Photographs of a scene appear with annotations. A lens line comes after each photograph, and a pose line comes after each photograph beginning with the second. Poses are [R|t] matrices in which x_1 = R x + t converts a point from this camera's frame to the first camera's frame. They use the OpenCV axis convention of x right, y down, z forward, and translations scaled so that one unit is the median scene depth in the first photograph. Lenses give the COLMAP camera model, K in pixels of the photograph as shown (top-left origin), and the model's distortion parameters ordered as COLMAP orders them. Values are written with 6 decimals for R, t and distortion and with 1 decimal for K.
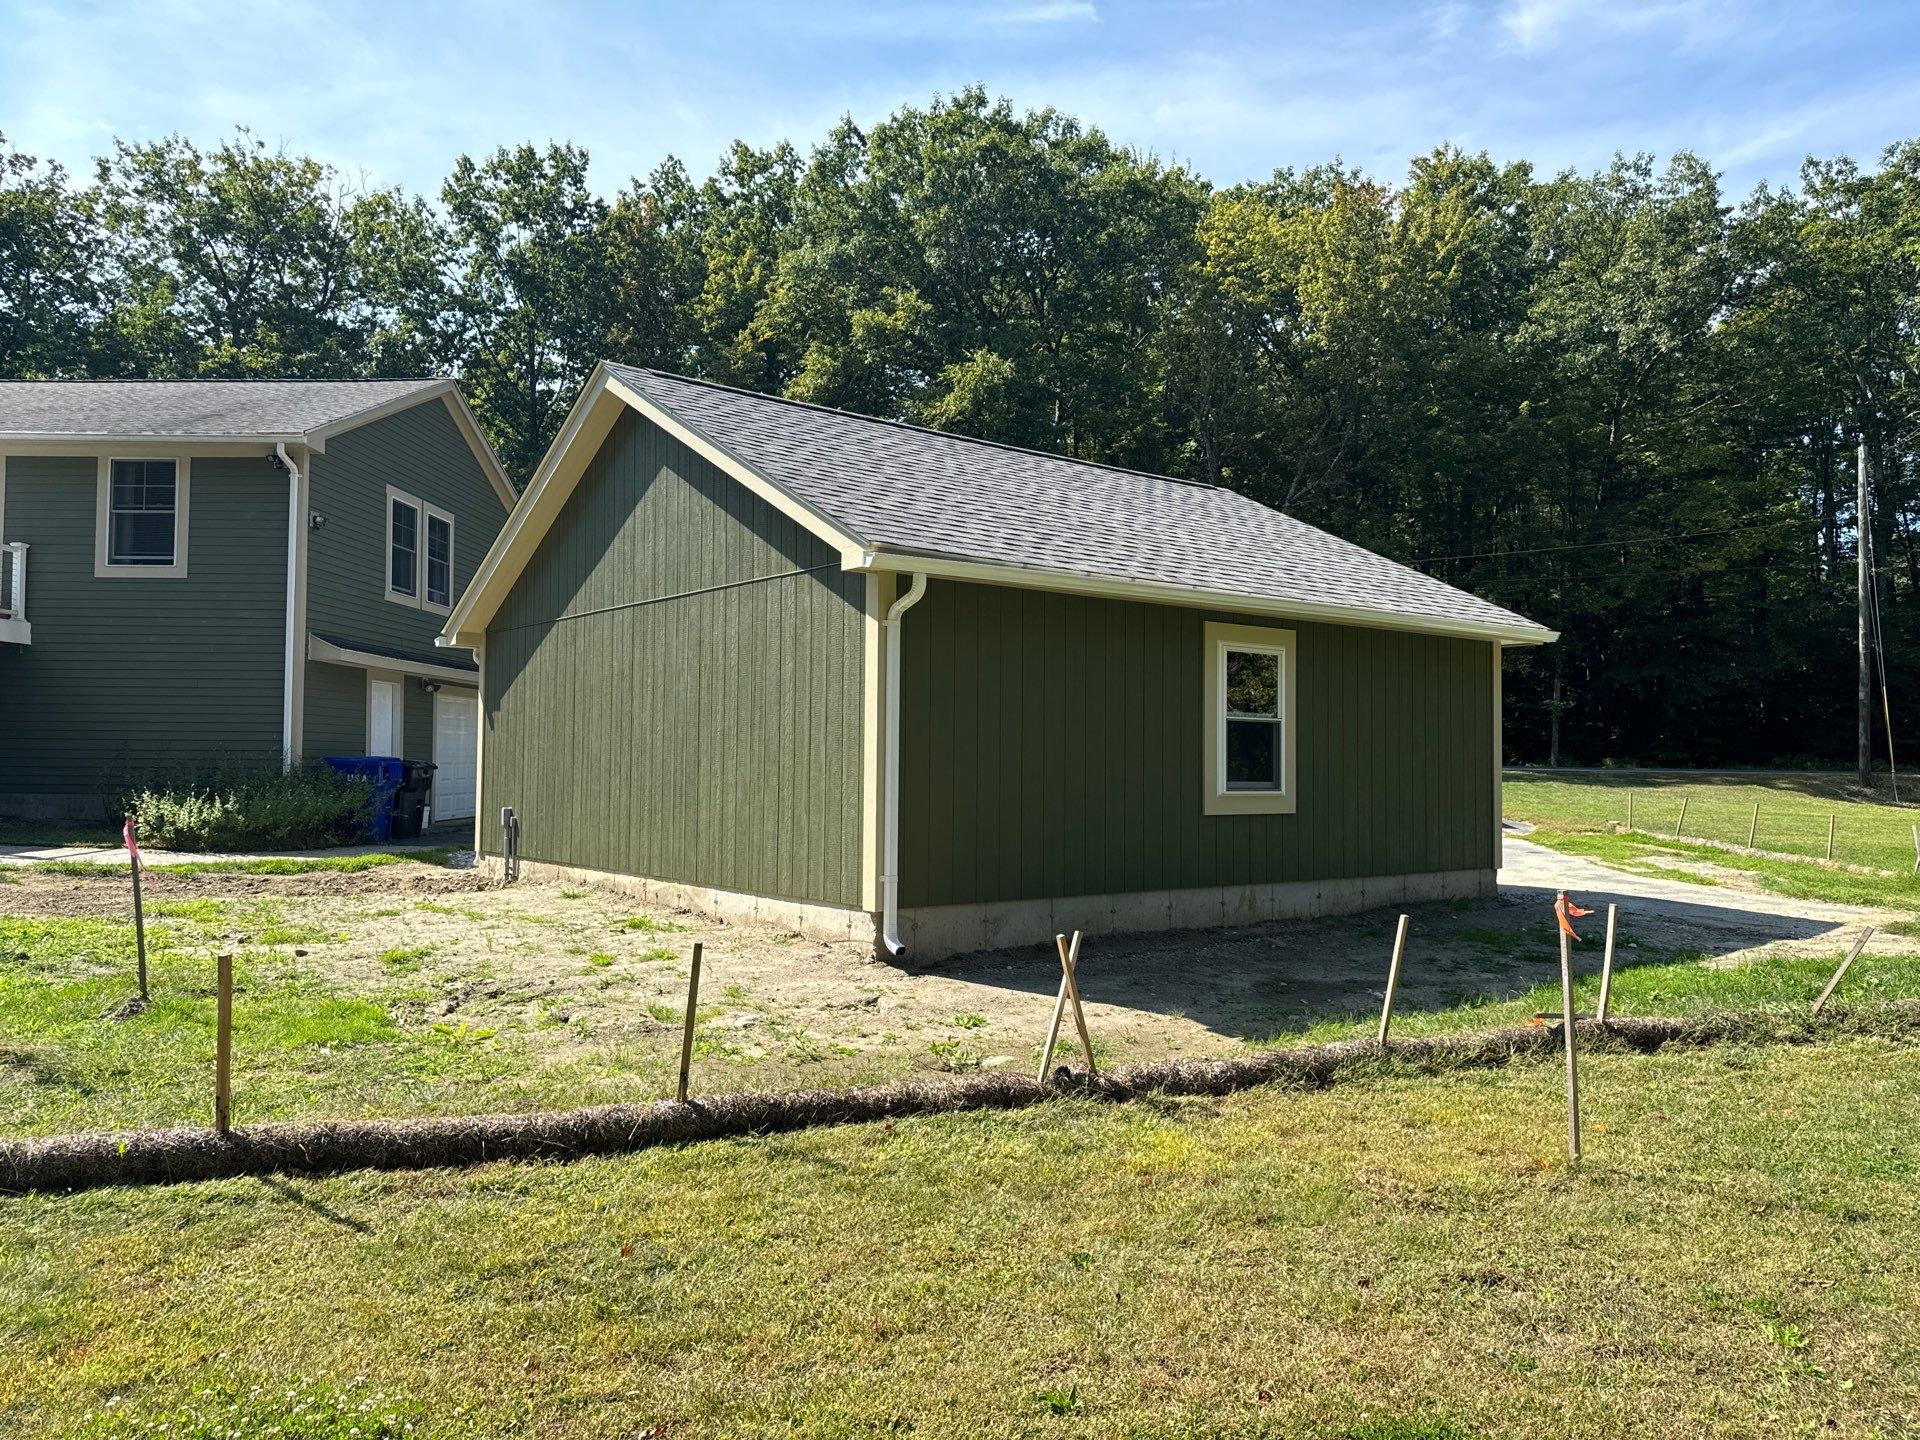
lens RADIAL K [[1443.4, 0, 954.1], [0, 1443.4, 723.1], [0, 0, 1]] dist [0.013107, -0.012106]
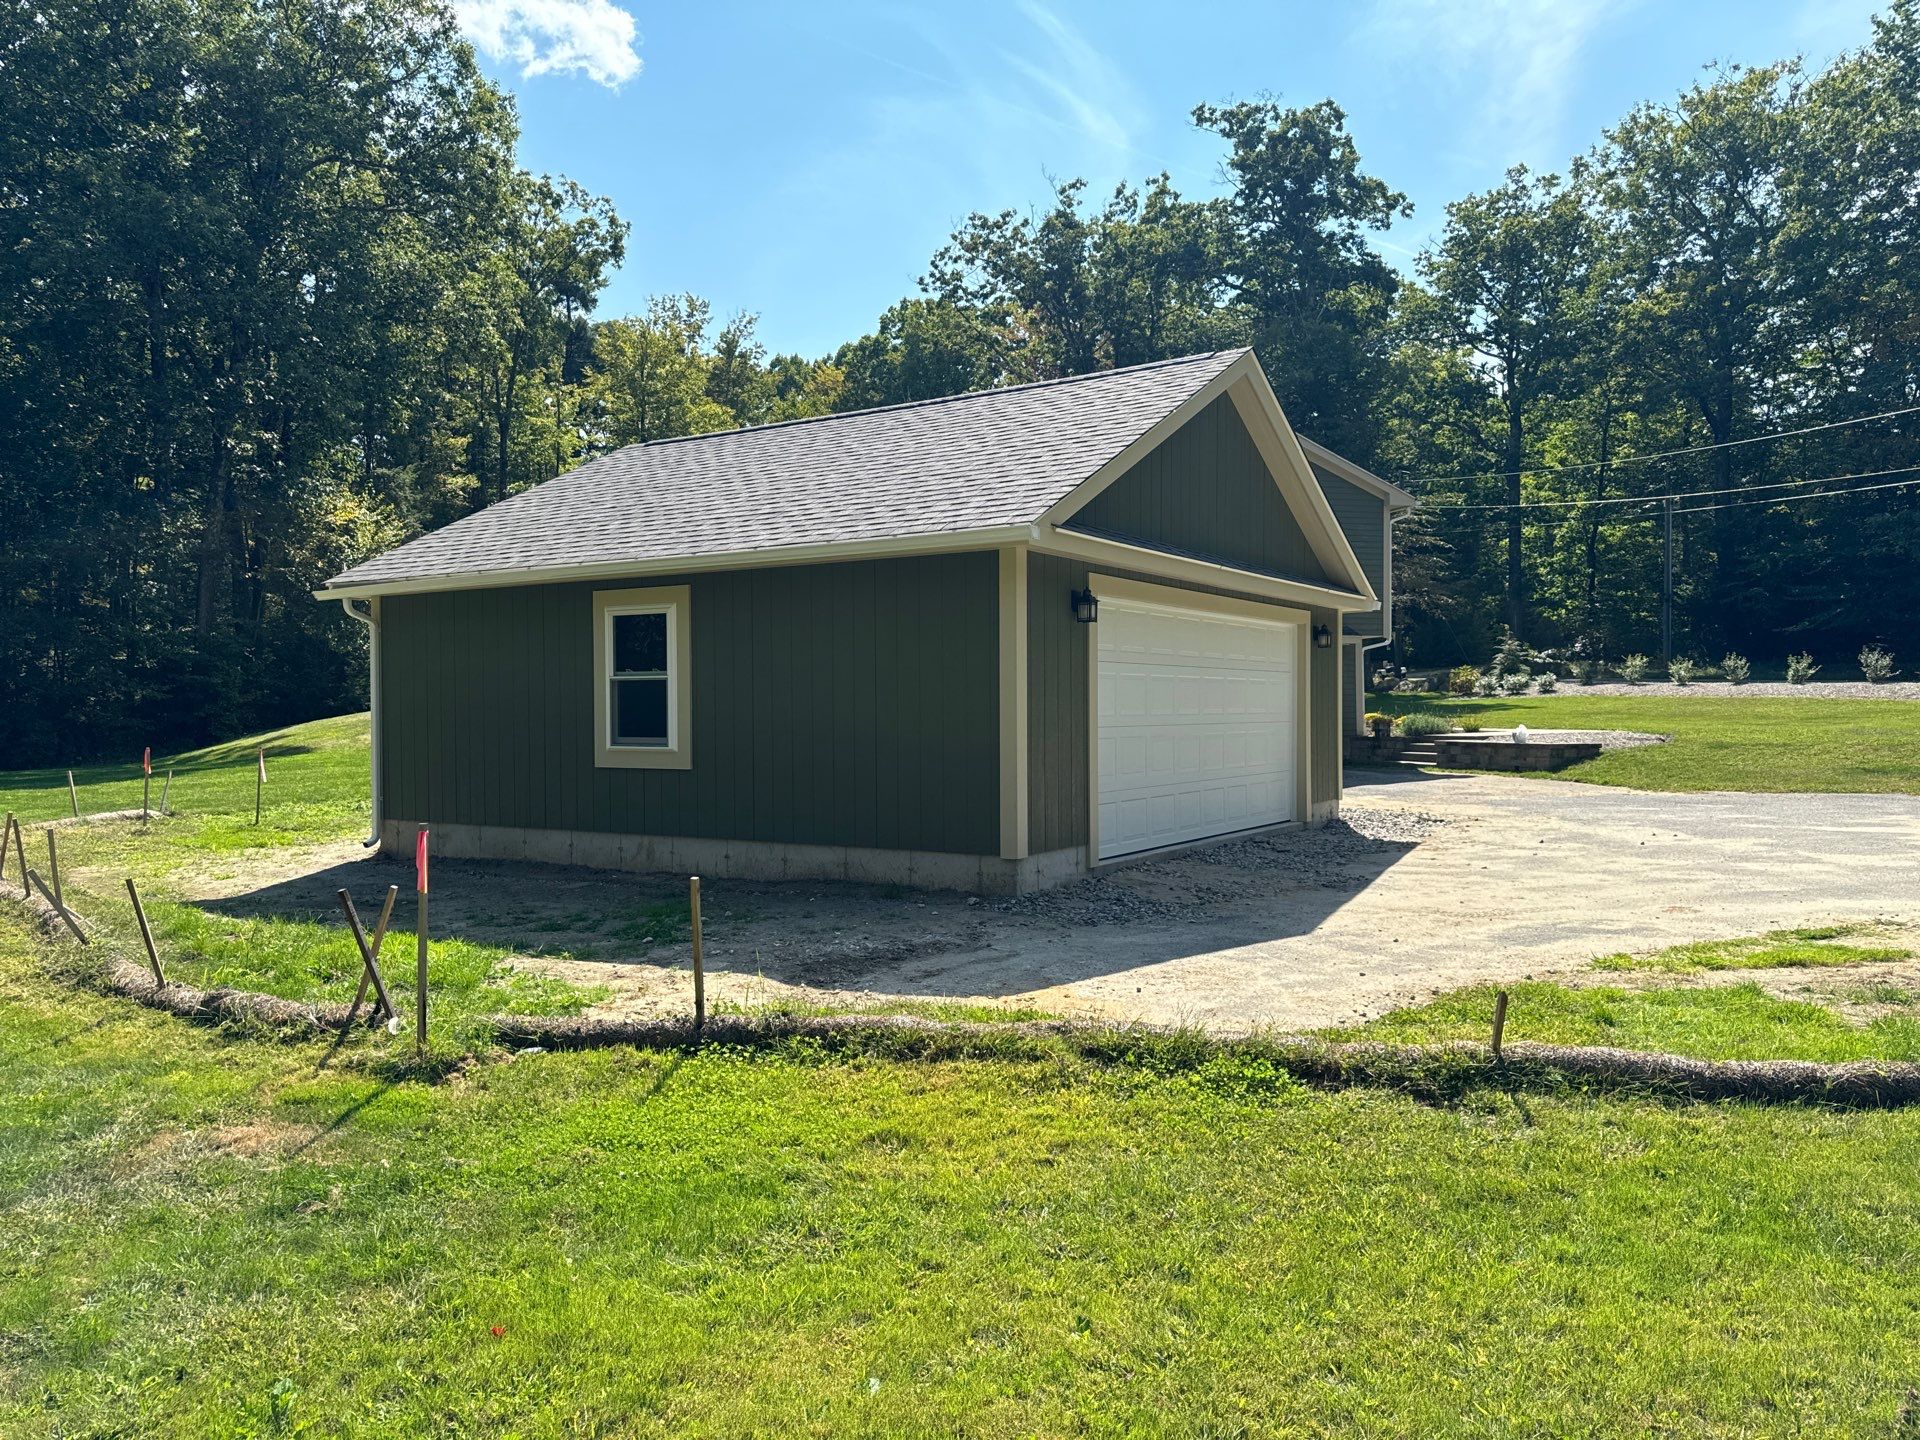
lens RADIAL K [[1408.0, 0, 932.0], [0, 1408.0, 719.4], [0, 0, 1]] dist [0.104483, -0.149444]
pose [[0.266853, -0.008957, -0.963696, 1.222274], [0.040626, 0.999172, 0.001963, 0.033336], [0.962881, -0.039675, 0.266996, 0.907601]]
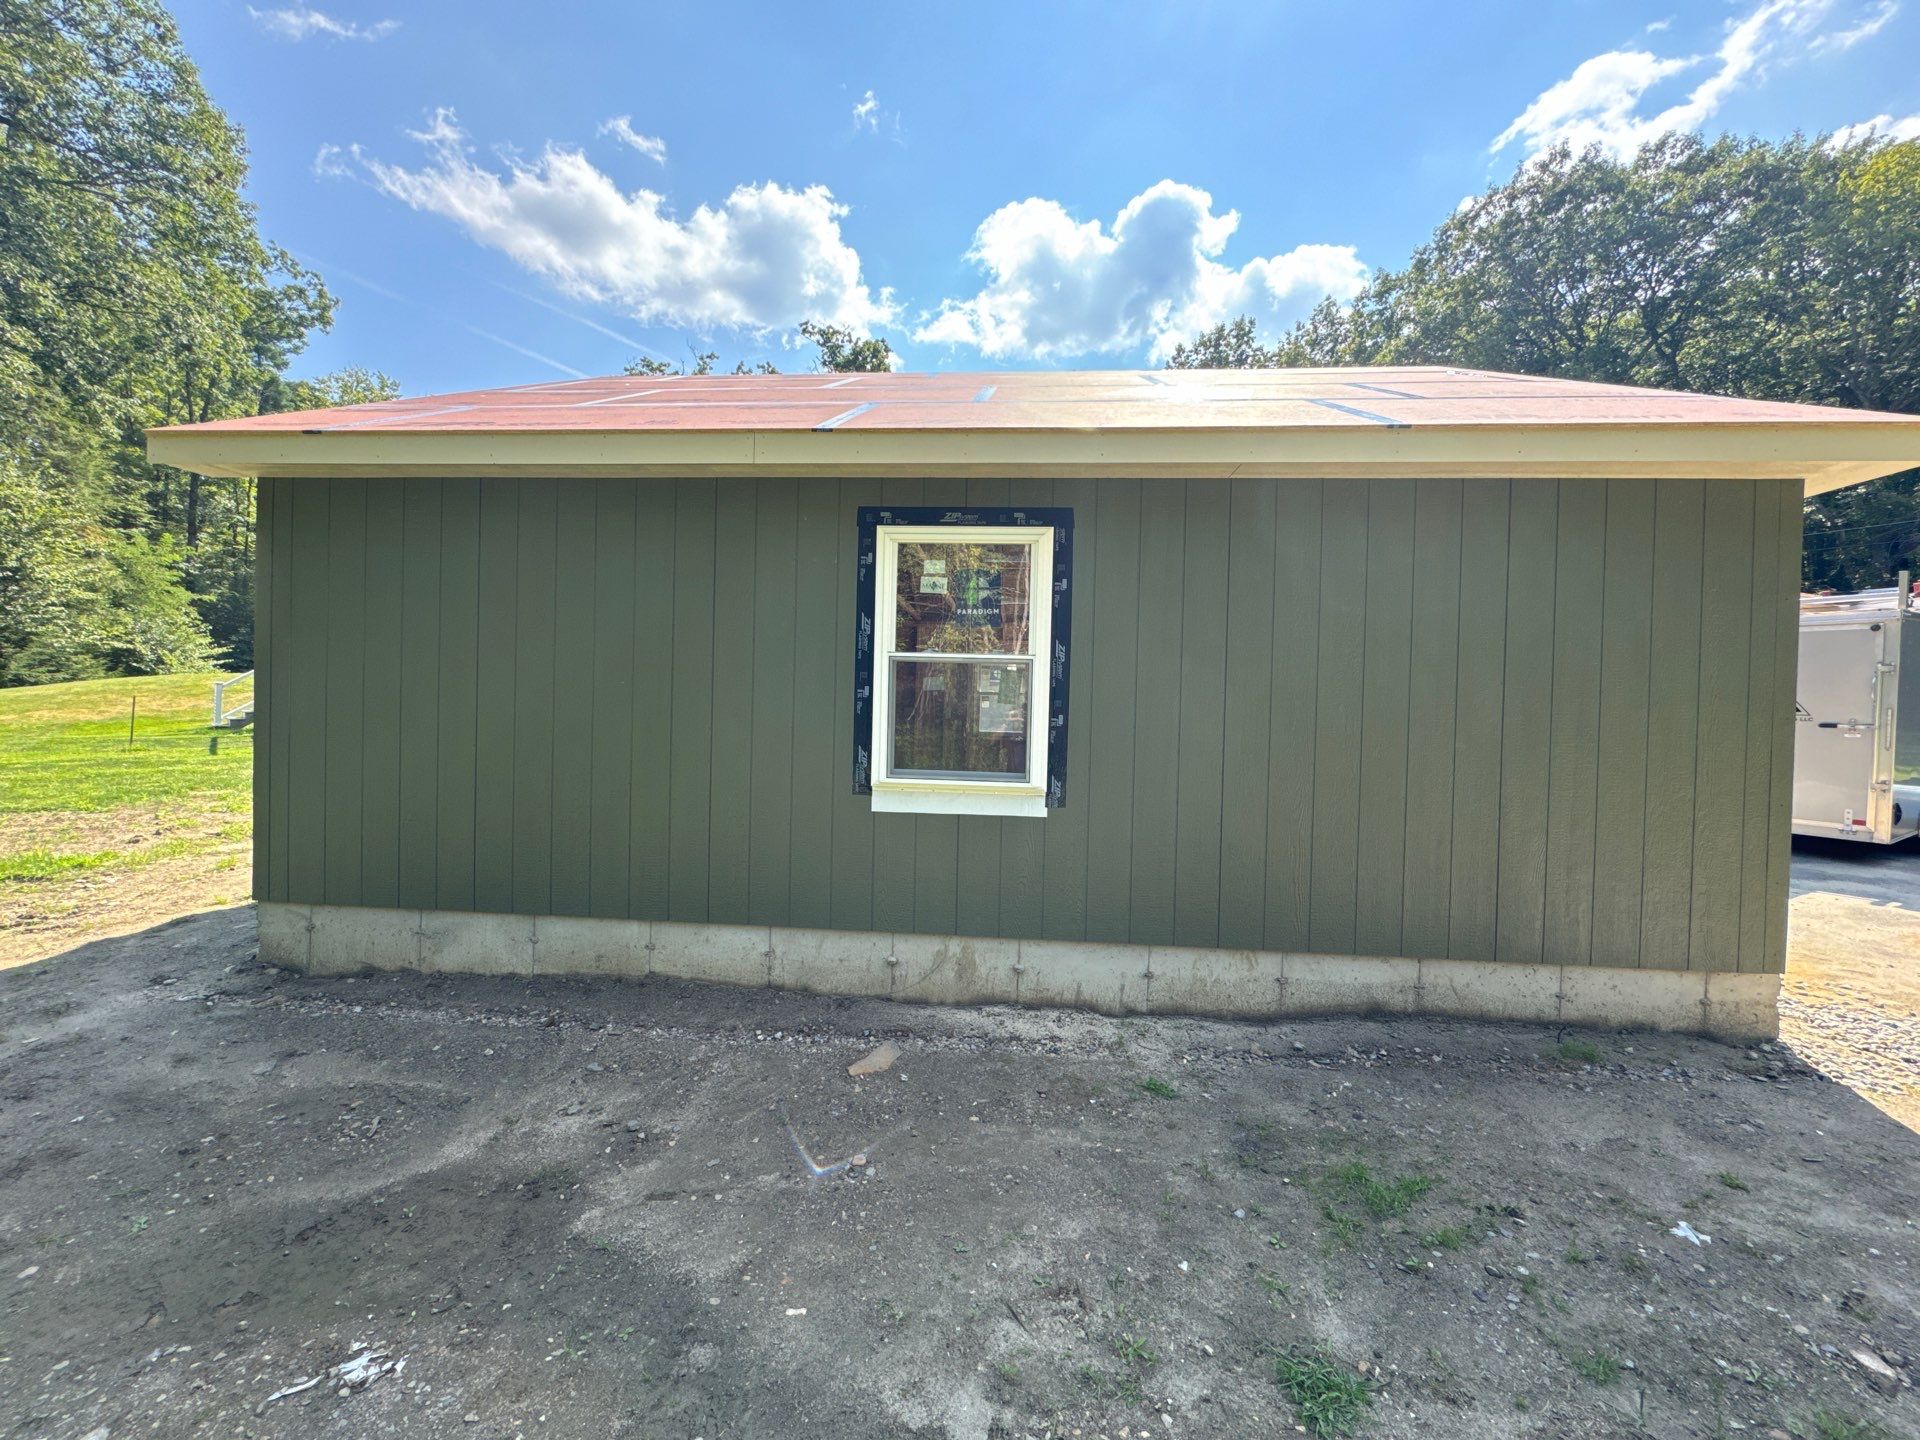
lens RADIAL K [[769.6, 0, 941.8], [0, 769.6, 726.7], [0, 0, 1]] dist [0.001367, 0.000459]
pose [[0.700917, 0.021763, -0.712910, 0.412376], [0.007291, 0.999264, 0.037673, 0.012833], [0.713205, -0.031603, 0.700242, 0.757370]]
